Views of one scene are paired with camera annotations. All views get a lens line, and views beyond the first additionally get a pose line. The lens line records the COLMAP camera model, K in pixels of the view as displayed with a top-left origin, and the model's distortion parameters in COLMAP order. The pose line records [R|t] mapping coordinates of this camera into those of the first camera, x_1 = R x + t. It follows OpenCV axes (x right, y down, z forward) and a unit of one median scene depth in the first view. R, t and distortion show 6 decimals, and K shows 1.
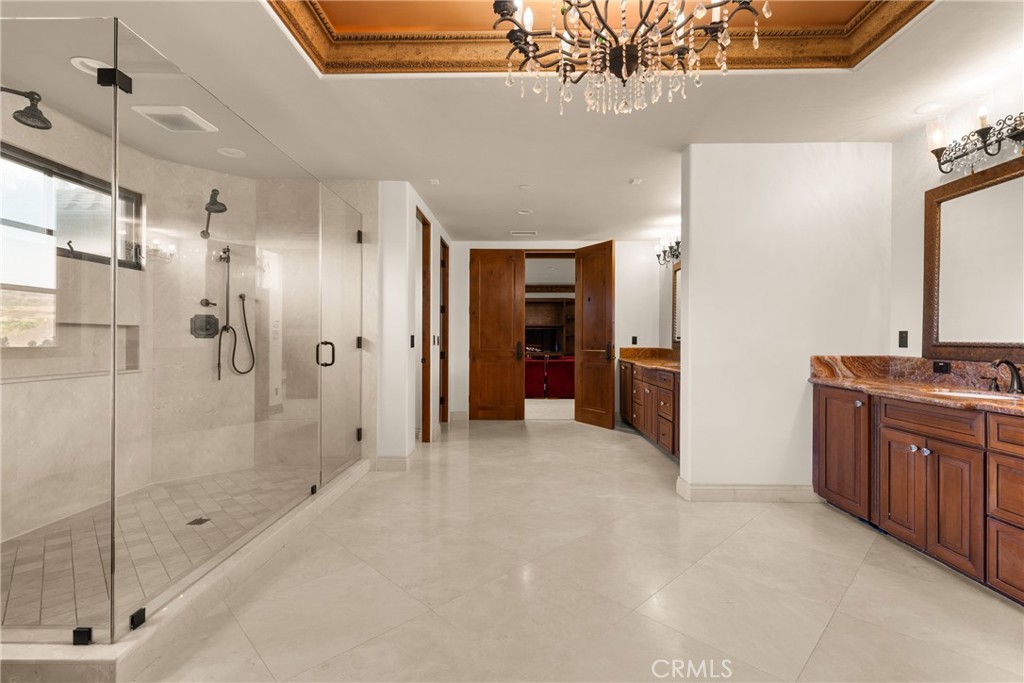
lens RADIAL K [[466.0, 0, 512.4], [0, 466.0, 338.9], [0, 0, 1]] dist [-0.002923, -0.000441]
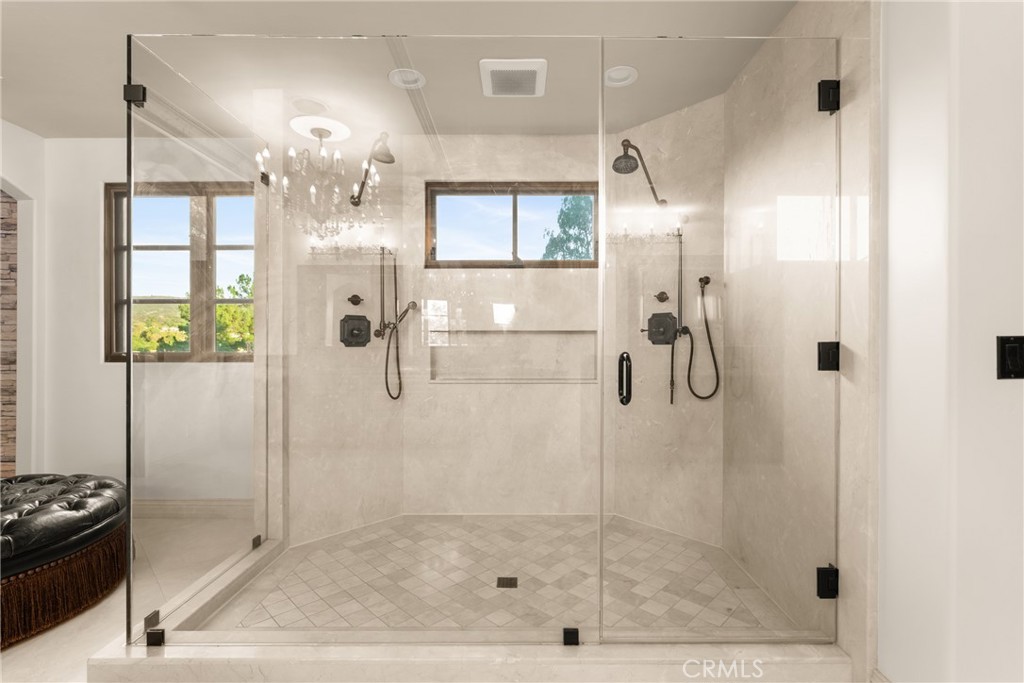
lens RADIAL K [[466.0, 0, 512.6], [0, 466.0, 345.5], [0, 0, 1]] dist [-0.002923, -0.000441]
pose [[0.025221, 0.004868, -0.999670, 0.077688], [0.000007, 0.999988, 0.004870, -0.004204], [0.999682, -0.000130, 0.025221, 0.783352]]
